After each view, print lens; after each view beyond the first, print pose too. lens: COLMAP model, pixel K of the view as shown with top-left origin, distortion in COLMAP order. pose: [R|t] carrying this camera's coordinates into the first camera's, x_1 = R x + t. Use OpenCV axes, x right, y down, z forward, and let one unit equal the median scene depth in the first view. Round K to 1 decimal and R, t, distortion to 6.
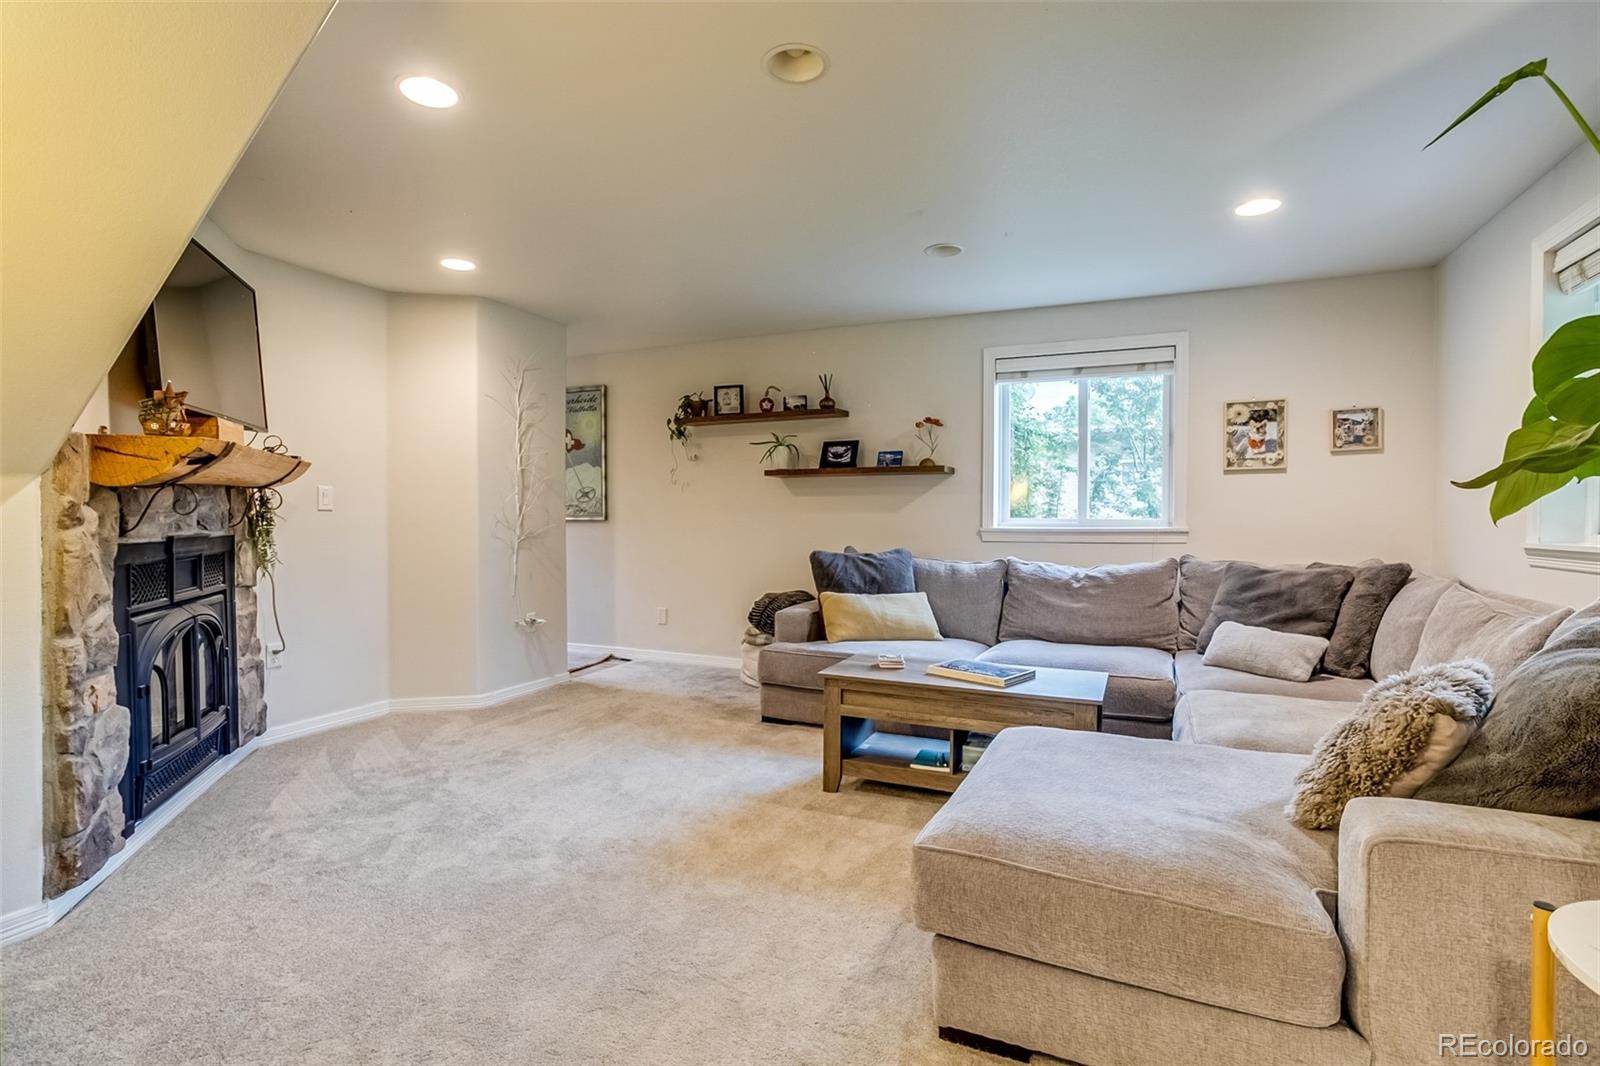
lens RADIAL K [[768.3, 0, 802.4], [0, 768.3, 534.8], [0, 0, 1]] dist [-0.053554, 0.030927]
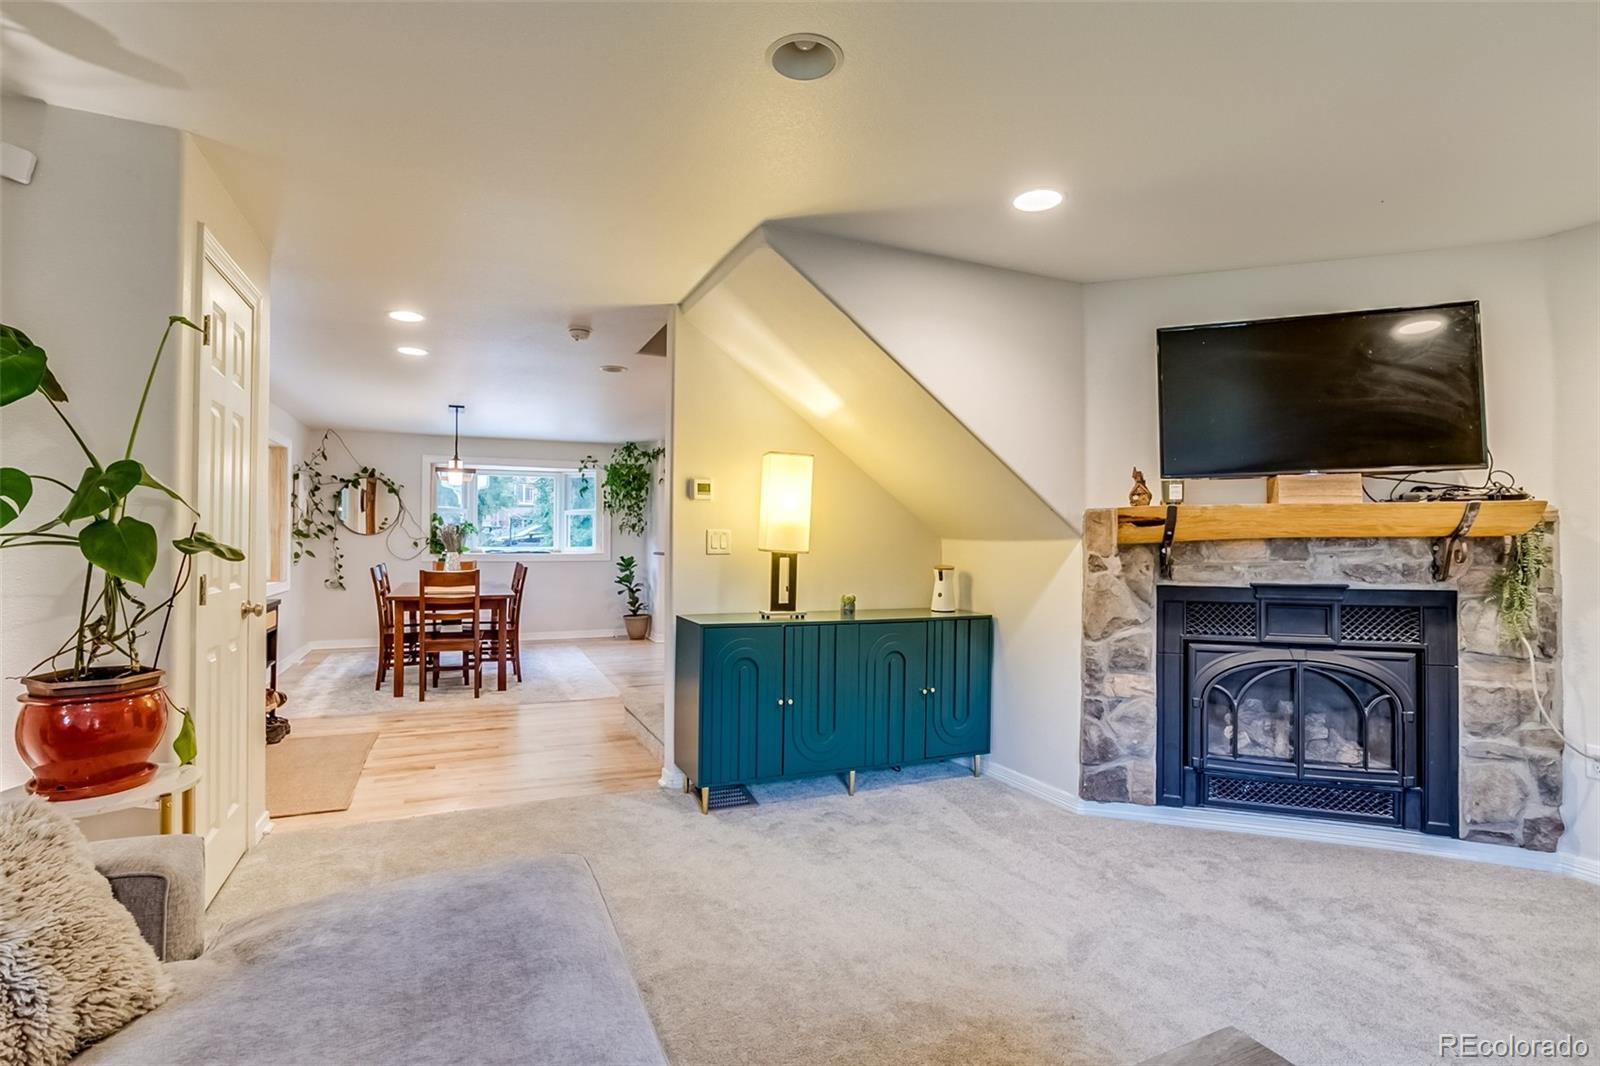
lens RADIAL K [[768.3, 0, 800.4], [0, 768.3, 533.5], [0, 0, 1]] dist [-0.053554, 0.030927]
pose [[-0.655124, -0.007339, -0.755486, 0.295050], [-0.022679, 0.999693, 0.009955, -0.042022], [0.755181, 0.023655, -0.655090, 0.739176]]
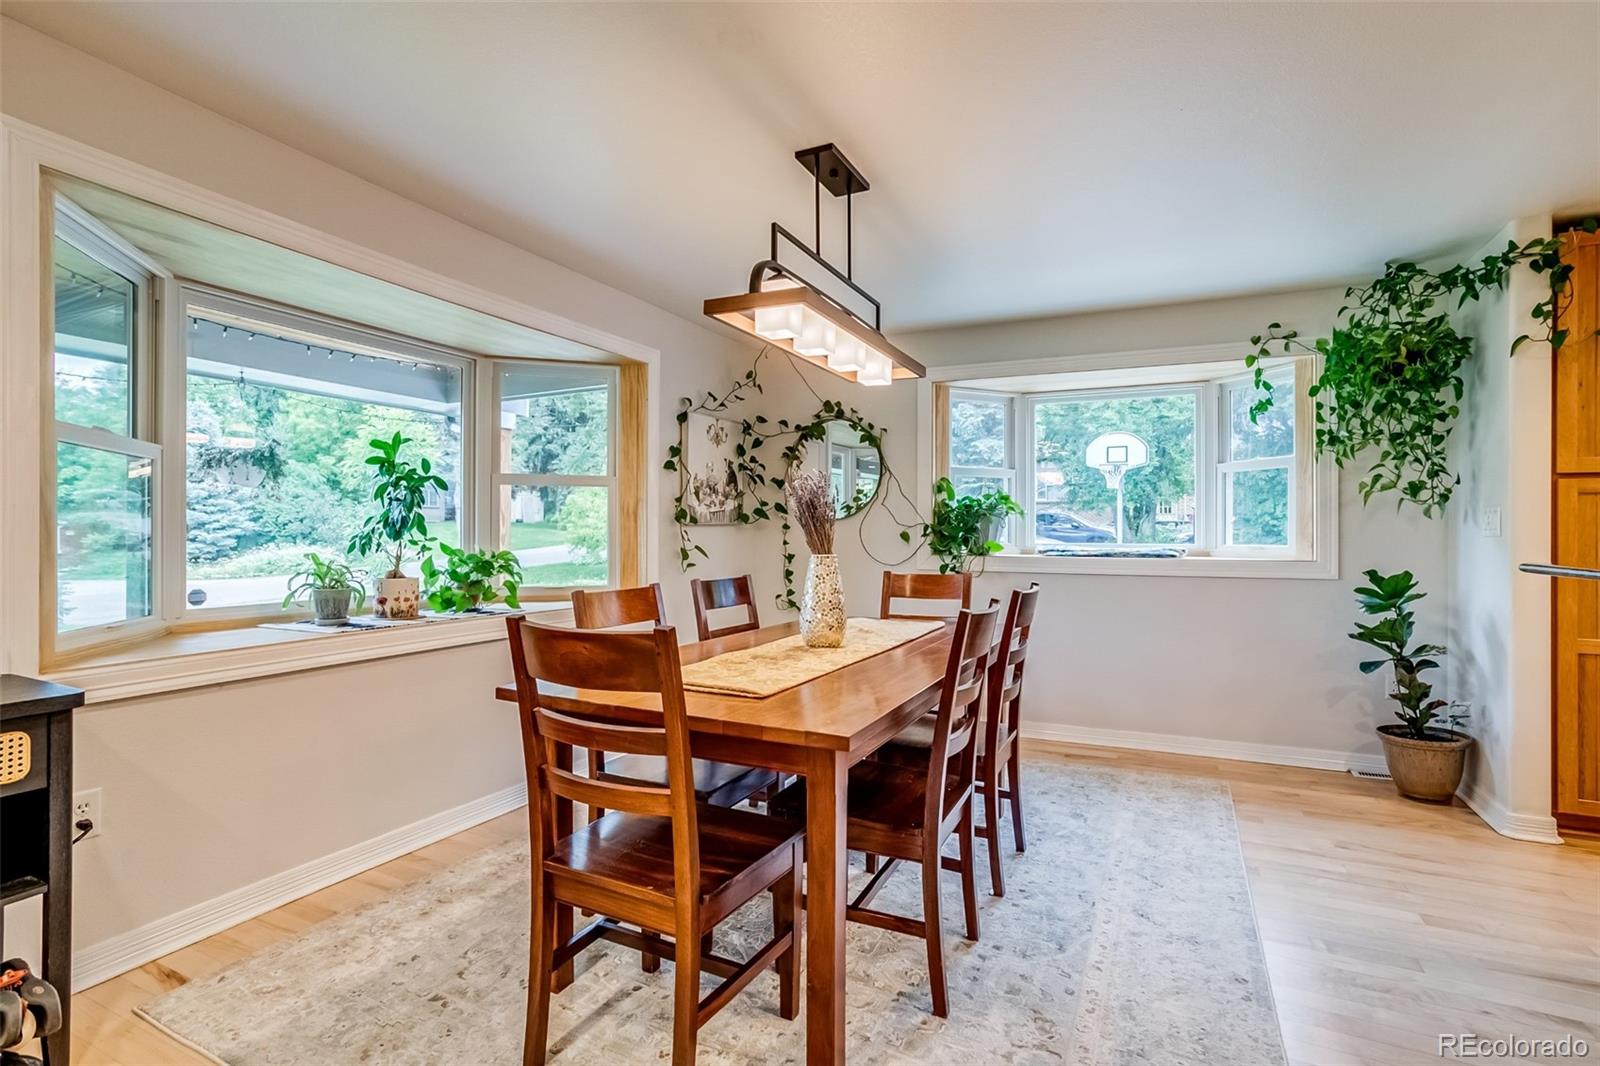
lens RADIAL K [[768.3, 0, 794.5], [0, 768.3, 529.5], [0, 0, 1]] dist [-0.053554, 0.030927]
pose [[-0.999873, -0.003914, 0.015472, -0.373664], [-0.003613, 0.999804, 0.019448, -0.003185], [-0.015545, 0.019390, -0.999691, -0.202223]]
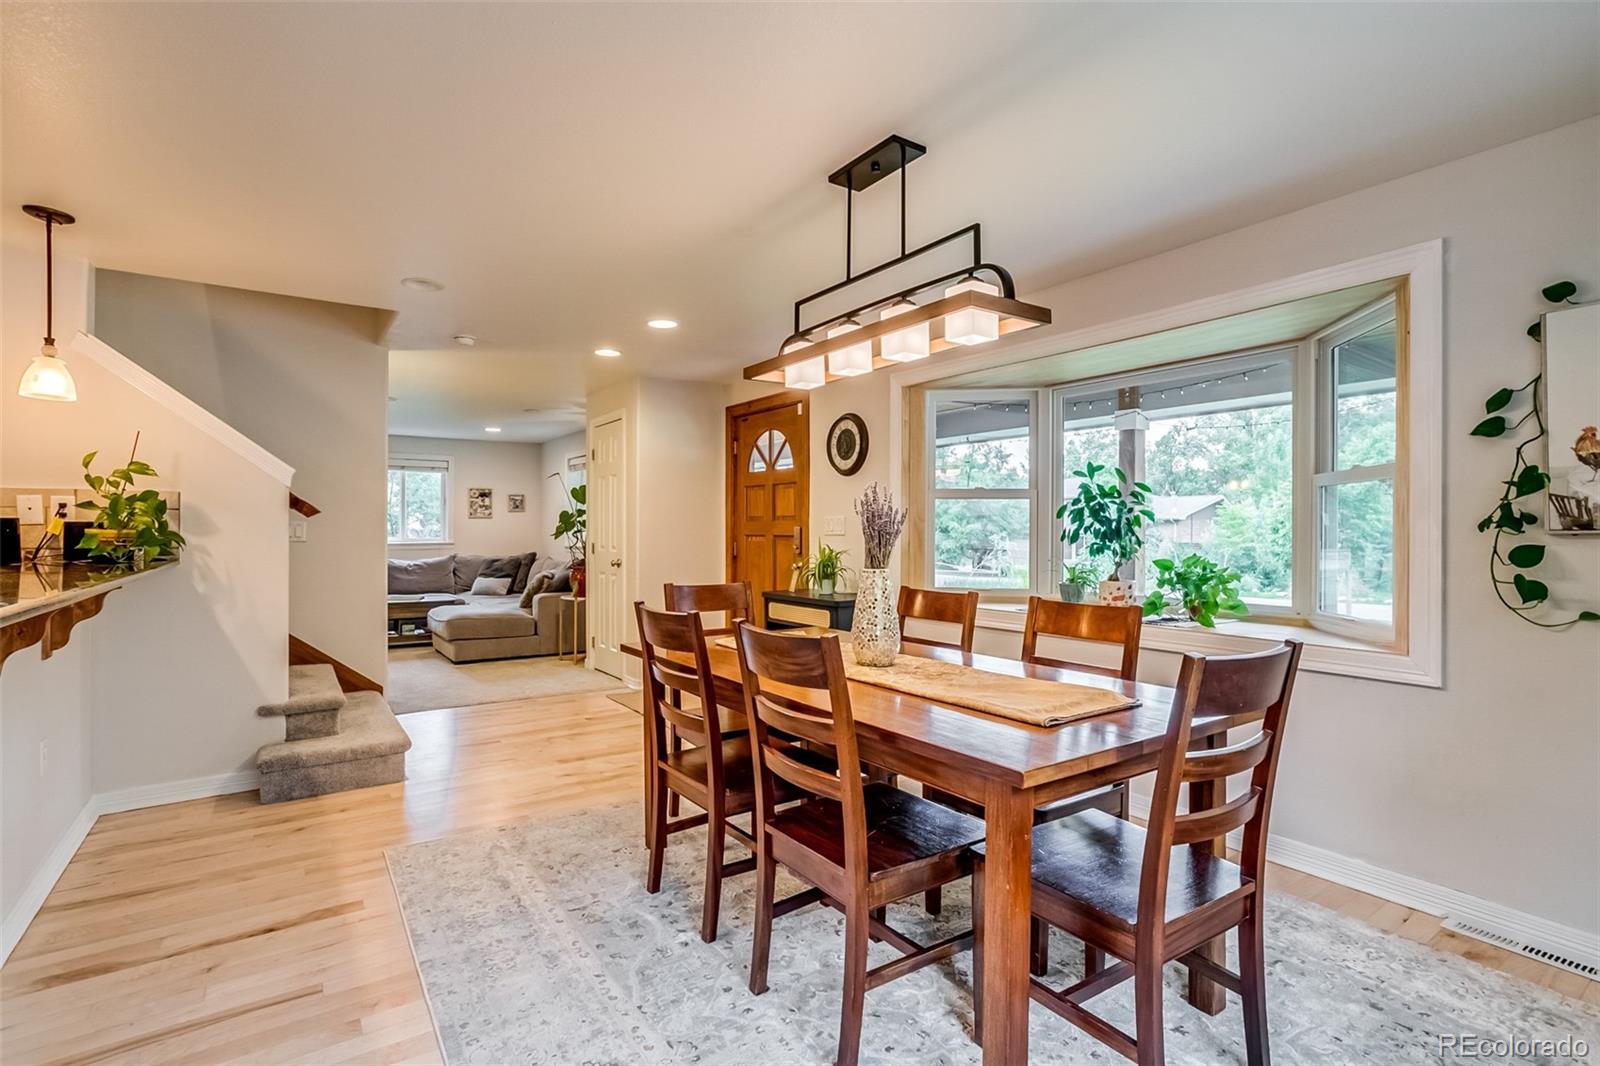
lens RADIAL K [[768.3, 0, 795.2], [0, 768.3, 529.4], [0, 0, 1]] dist [-0.053554, 0.030927]
pose [[0.510630, 0.002320, 0.859798, -0.880721], [0.018990, 0.999722, -0.013975, 0.004567], [-0.859591, 0.023463, 0.510444, -0.989433]]
